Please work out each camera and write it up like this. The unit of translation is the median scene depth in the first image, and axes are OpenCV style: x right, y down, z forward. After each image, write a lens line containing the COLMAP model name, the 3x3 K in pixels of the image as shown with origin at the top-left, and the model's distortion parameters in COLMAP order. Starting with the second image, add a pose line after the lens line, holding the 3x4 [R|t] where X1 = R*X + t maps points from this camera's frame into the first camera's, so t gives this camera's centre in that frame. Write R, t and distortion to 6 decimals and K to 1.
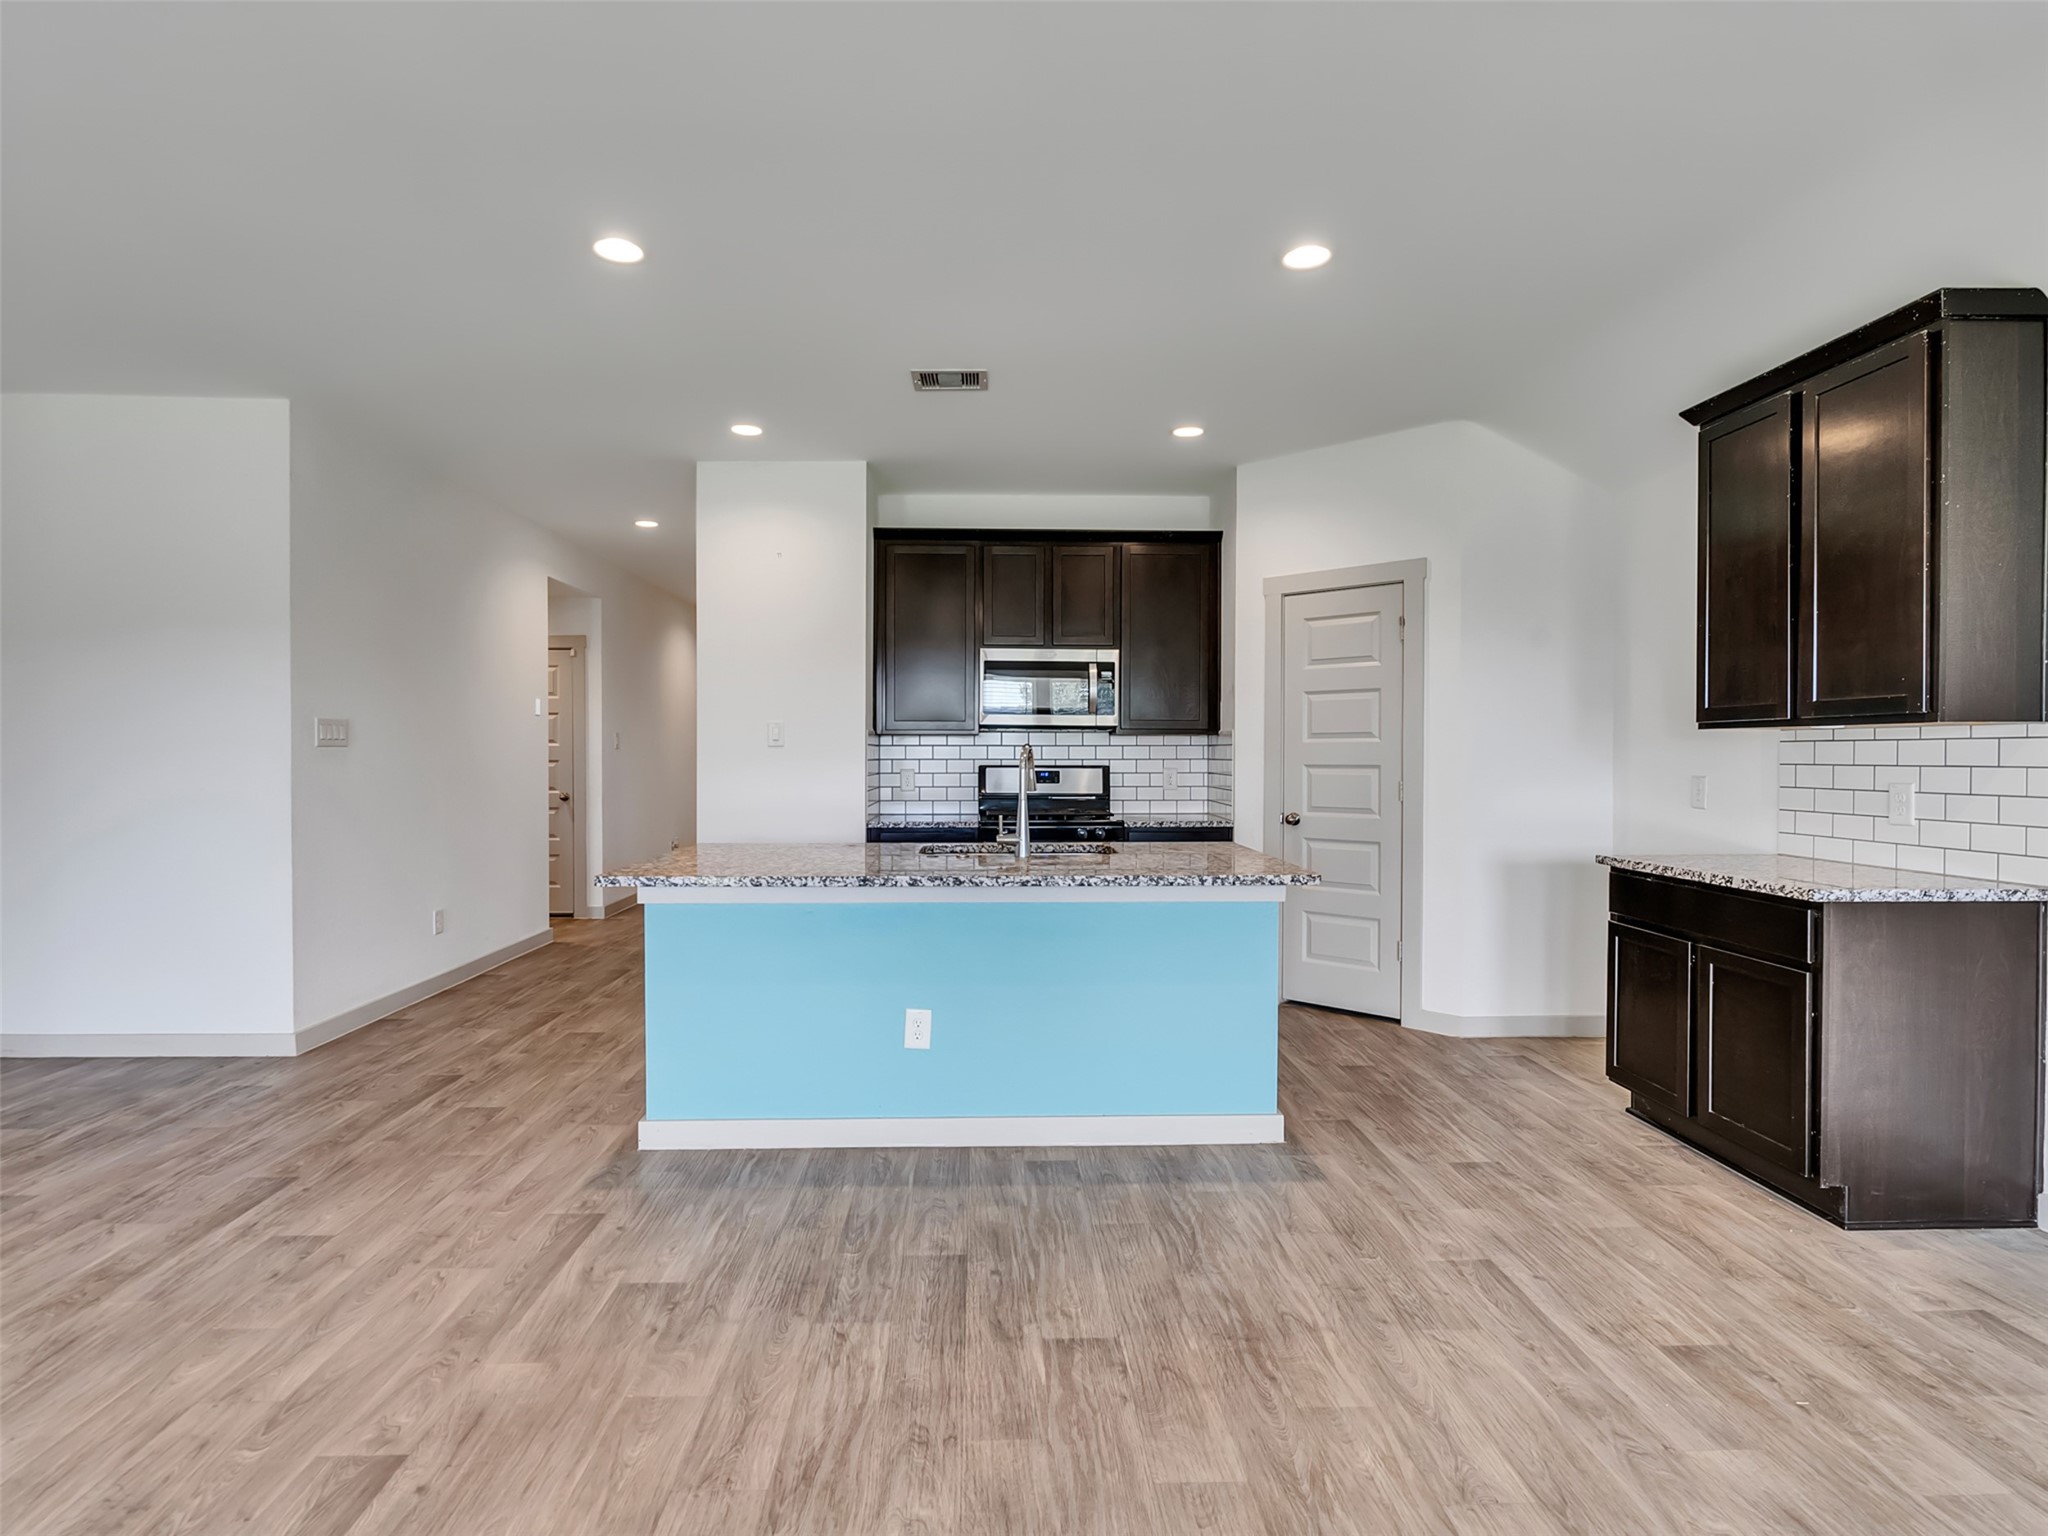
lens RADIAL K [[1044.4, 0, 1007.9], [0, 1044.4, 765.0], [0, 0, 1]] dist [-0.005656, 0.002186]
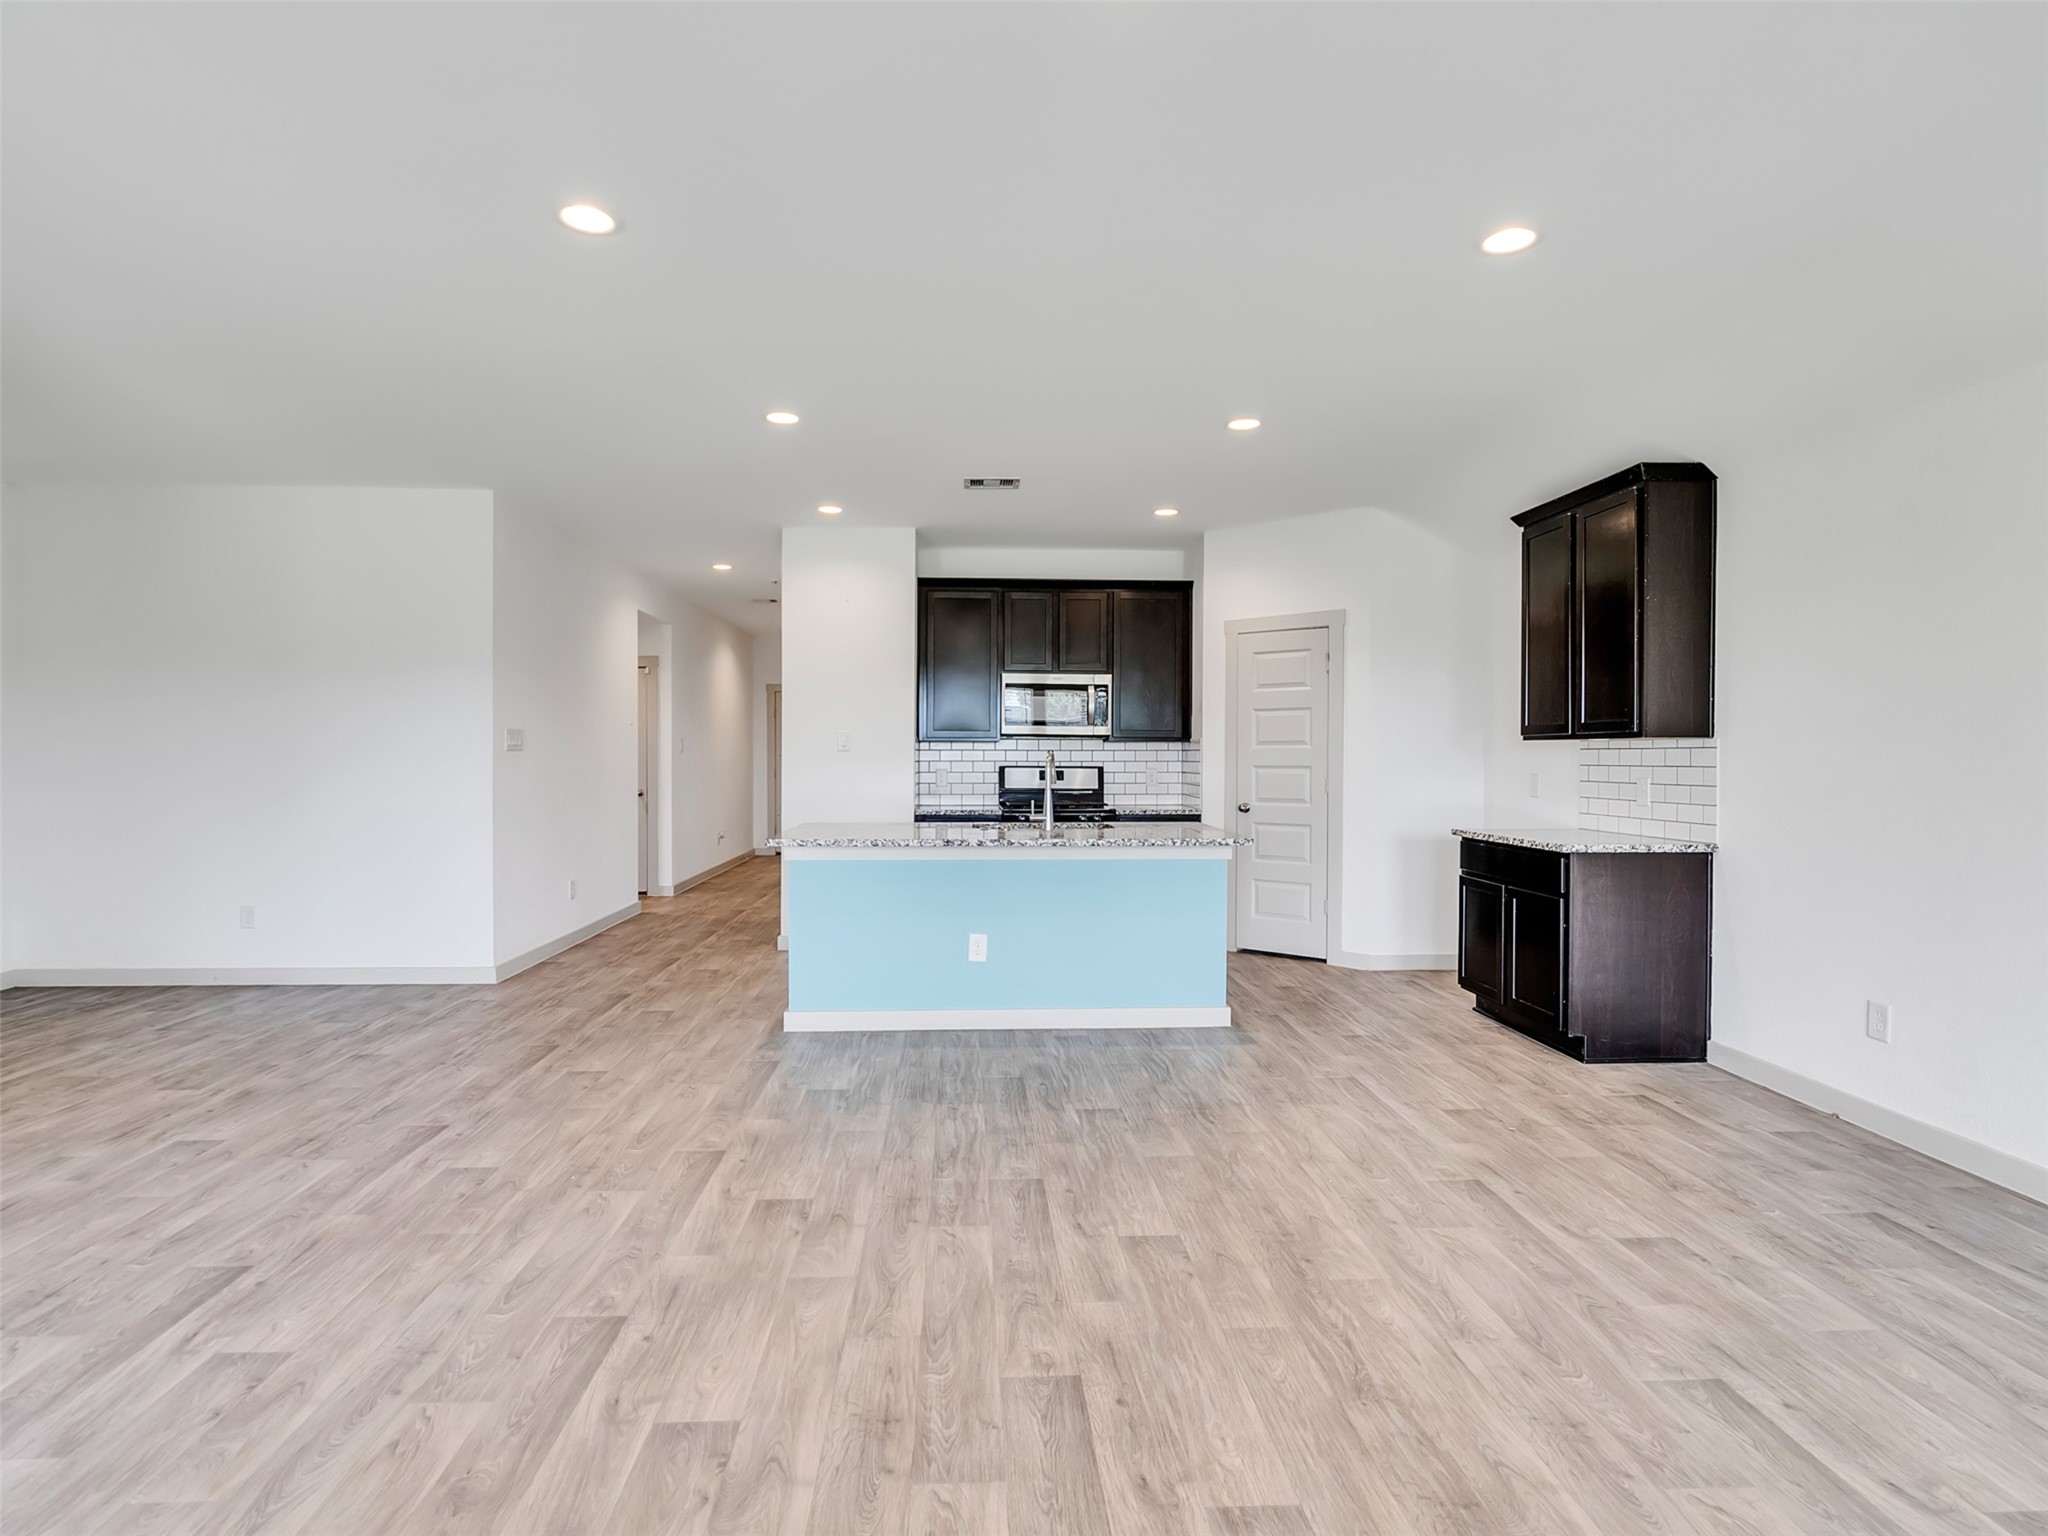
lens RADIAL K [[1044.4, 0, 1010.9], [0, 1044.4, 758.5], [0, 0, 1]] dist [-0.005656, 0.002186]
pose [[0.999791, 0.001687, 0.020394, -0.077696], [-0.001504, 0.999959, -0.008975, 0.005039], [-0.020408, 0.008942, 0.999752, -0.490929]]
